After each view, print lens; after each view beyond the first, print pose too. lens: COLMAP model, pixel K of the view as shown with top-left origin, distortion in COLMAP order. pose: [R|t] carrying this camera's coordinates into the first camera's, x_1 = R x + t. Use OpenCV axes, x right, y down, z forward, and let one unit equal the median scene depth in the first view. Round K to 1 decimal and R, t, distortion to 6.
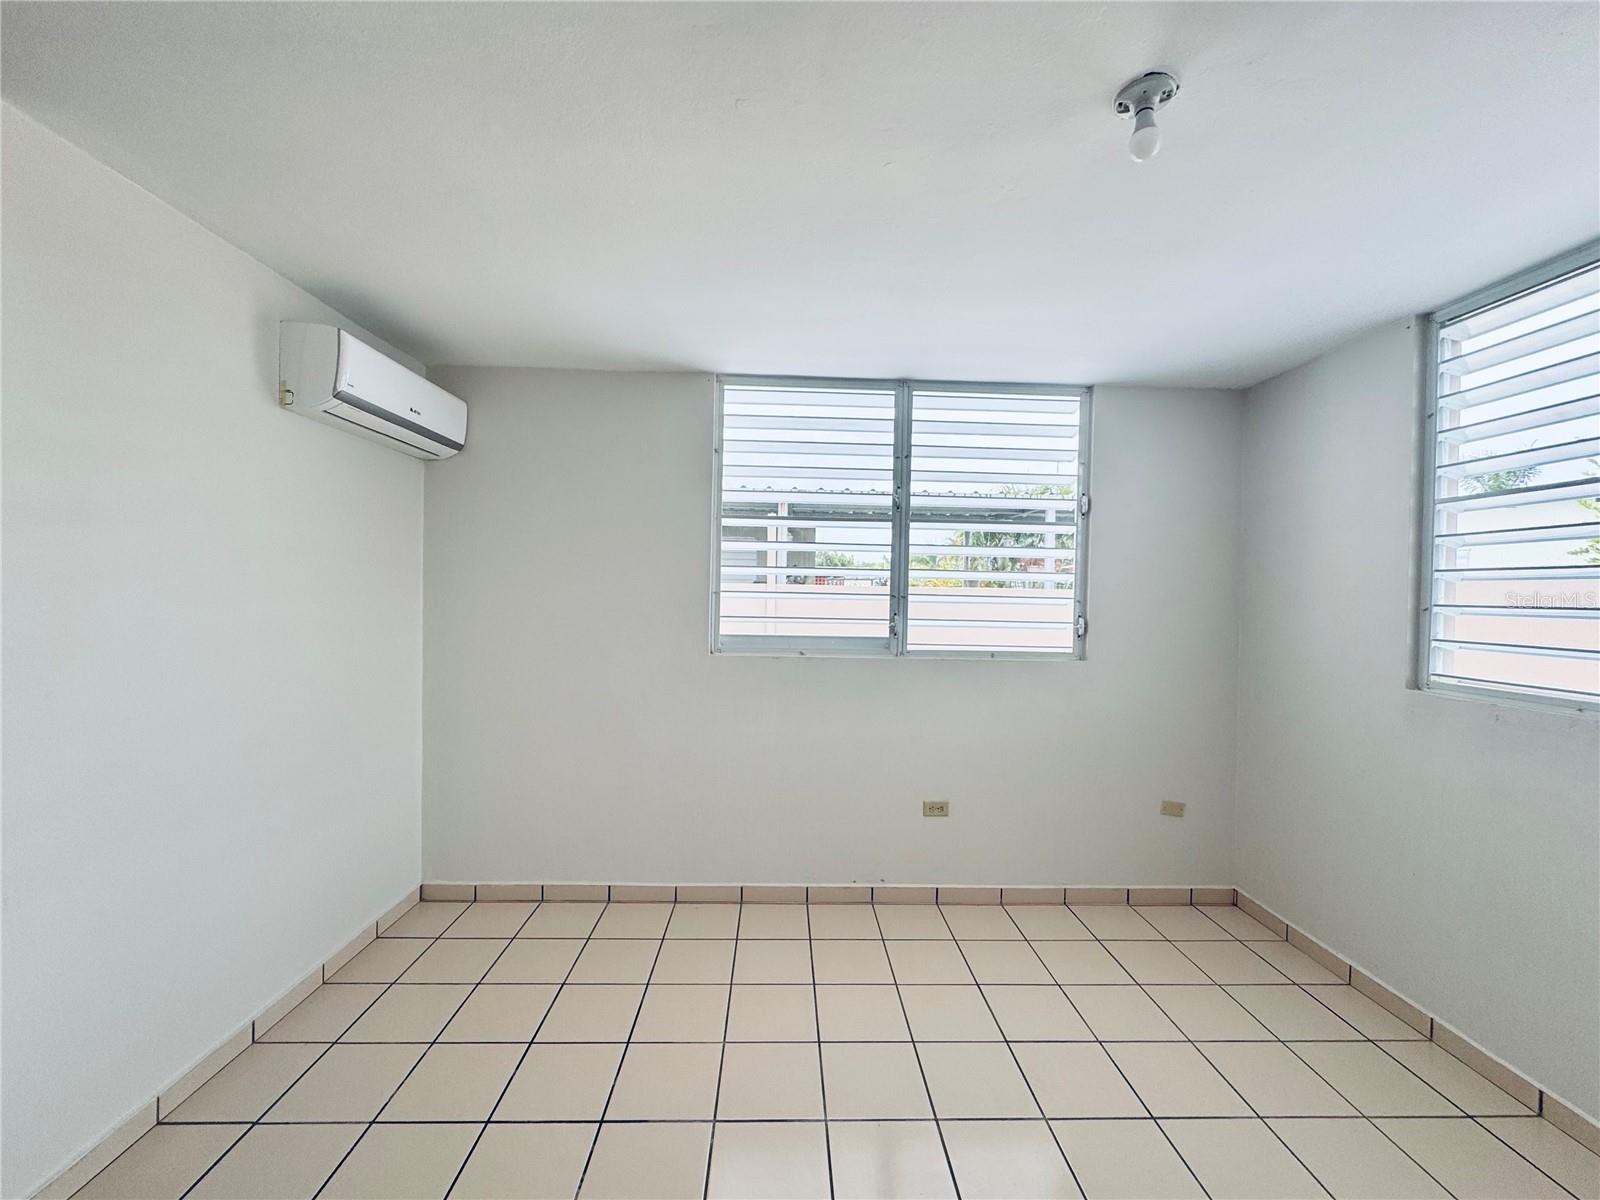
lens RADIAL K [[641.7, 0, 795.3], [0, 641.7, 598.2], [0, 0, 1]] dist [-0.005481, 0.001996]
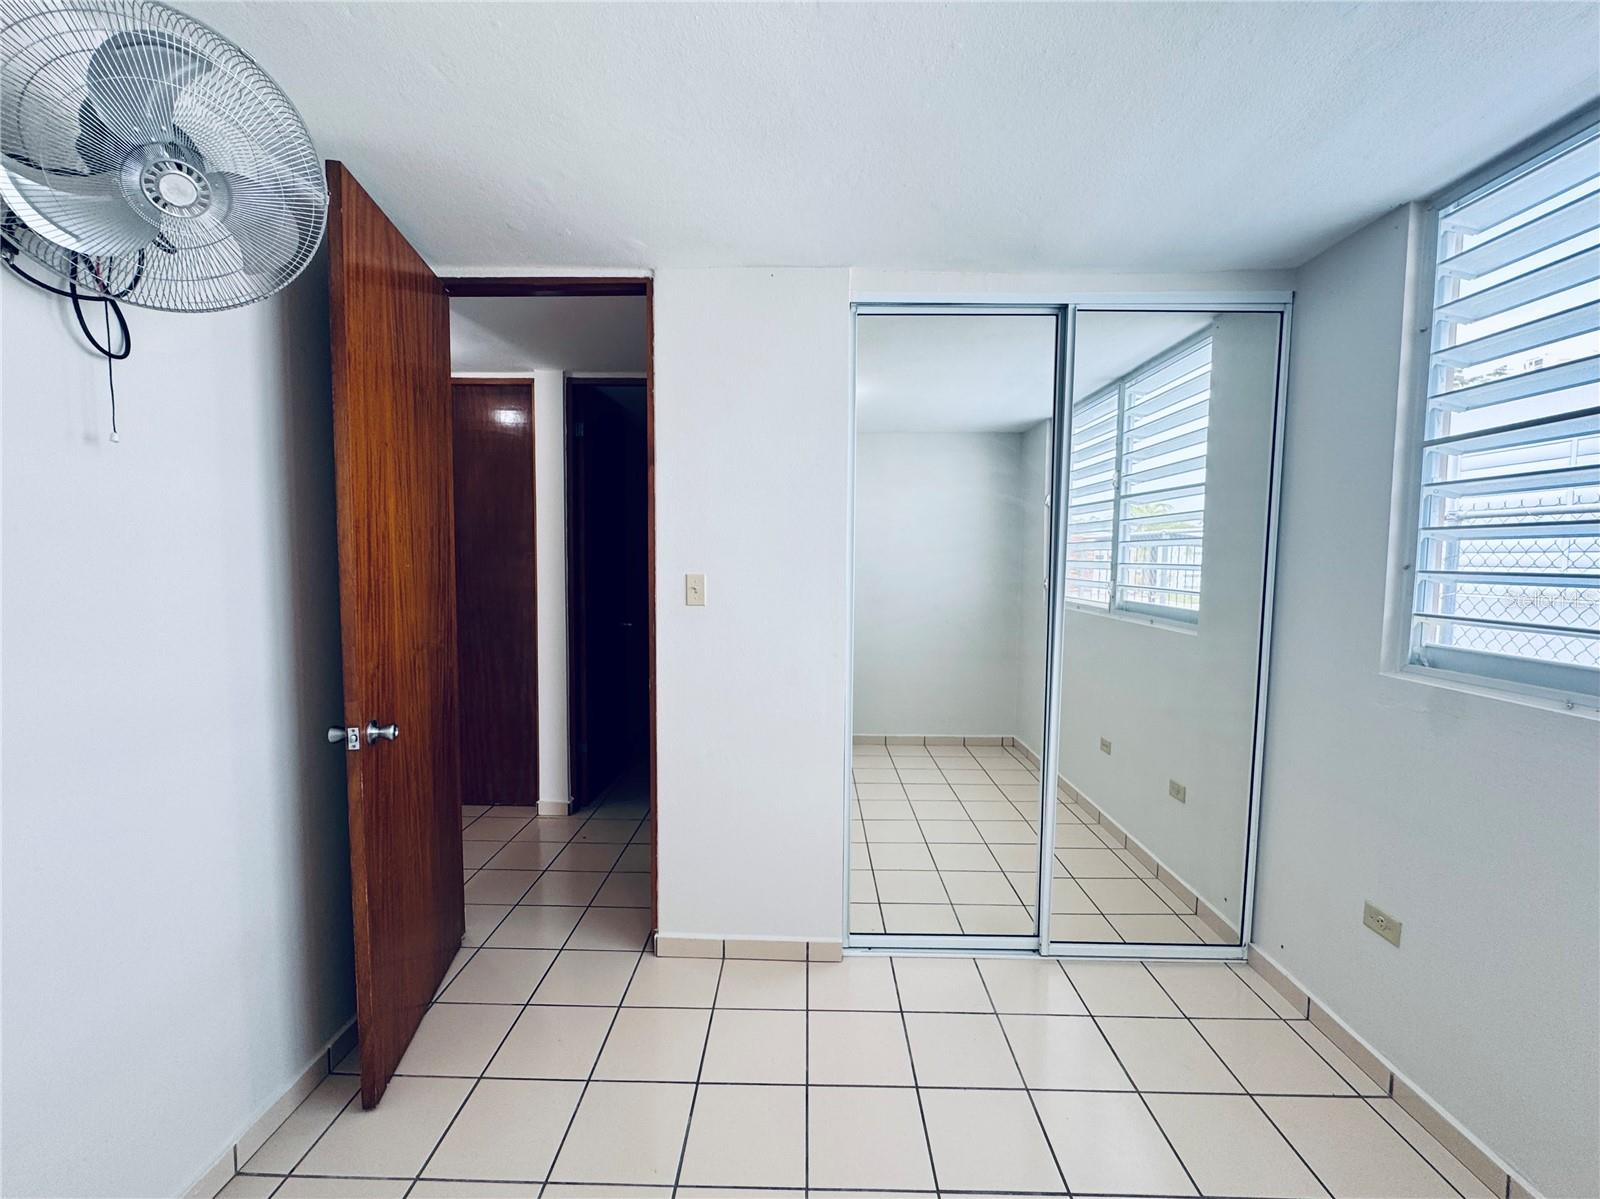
lens RADIAL K [[675.8, 0, 790.0], [0, 675.8, 598.7], [0, 0, 1]] dist [0.002363, 0.000814]
pose [[-0.054772, 0.045648, -0.997455, 0.536334], [-0.025853, 0.998555, 0.047118, -0.000827], [0.998164, 0.028368, -0.053512, 0.455460]]
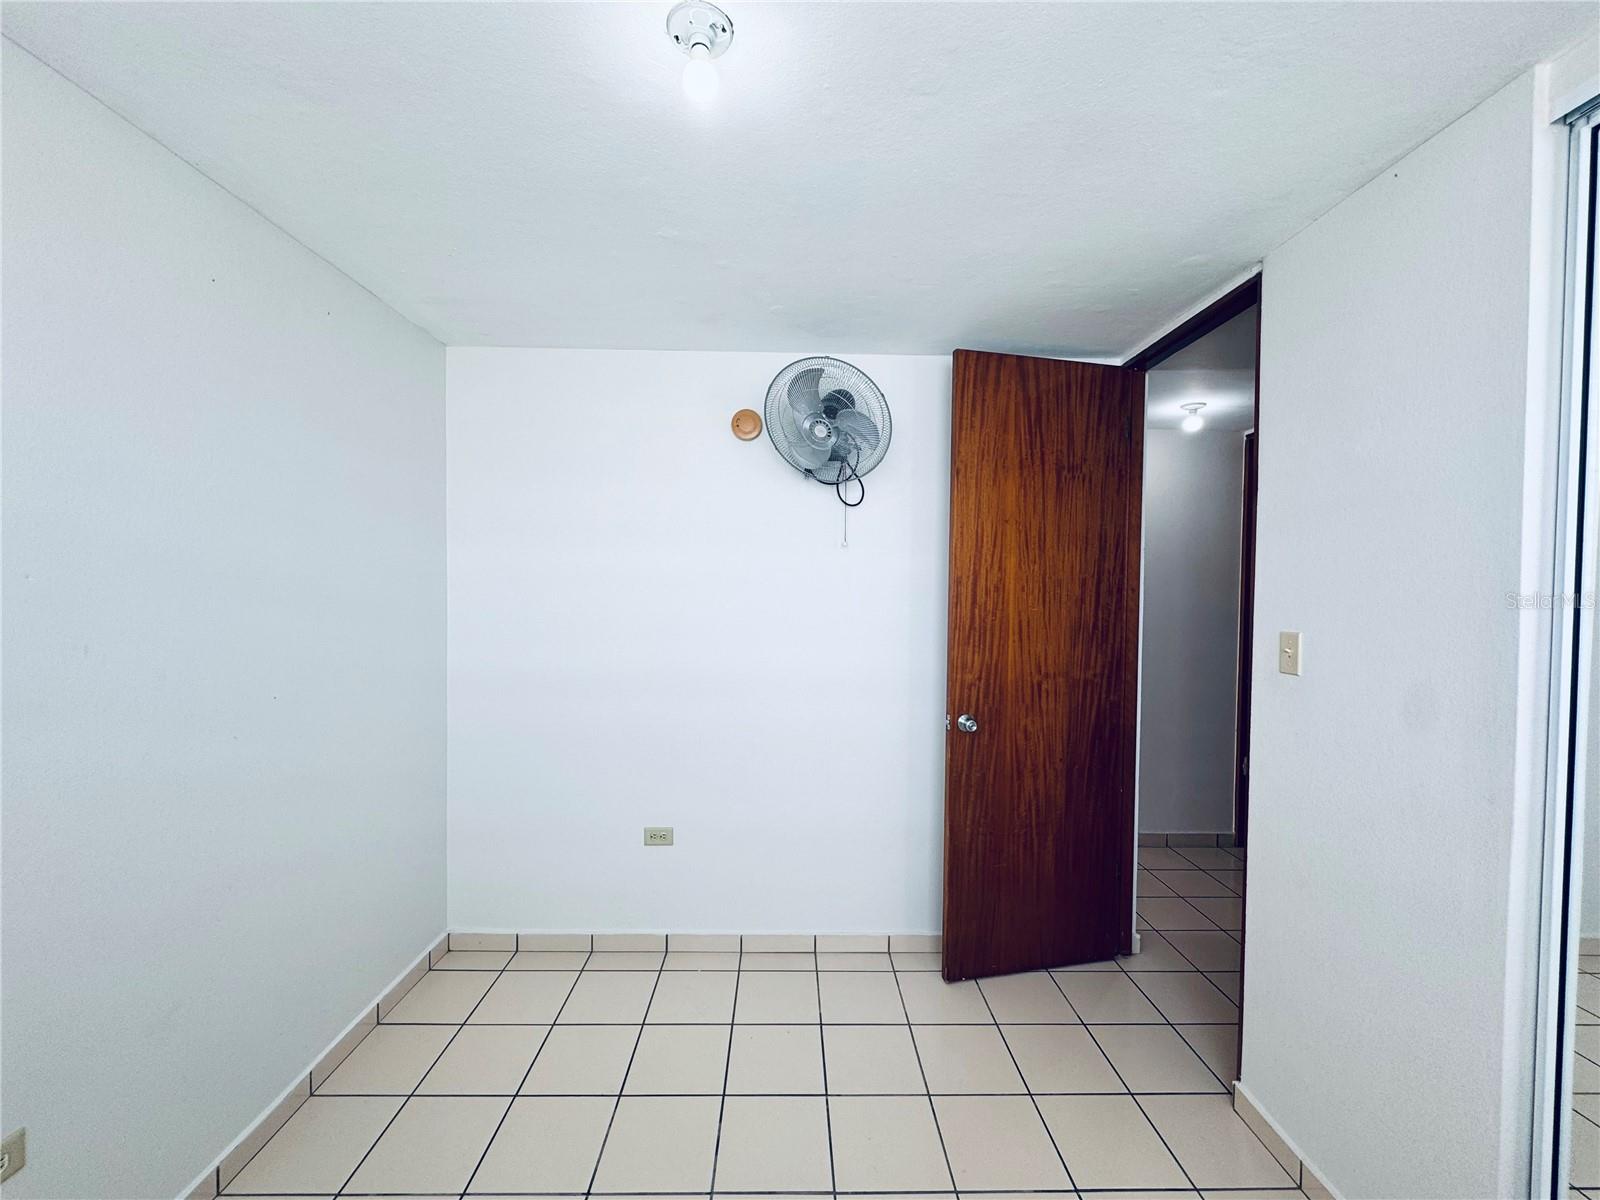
lens RADIAL K [[641.7, 0, 792.6], [0, 641.7, 598.7], [0, 0, 1]] dist [-0.005481, 0.001996]
pose [[-0.999080, -0.030260, 0.030385, 0.171860], [-0.029114, 0.998874, 0.037466, -0.027679], [-0.031485, 0.036546, -0.998836, 0.871772]]
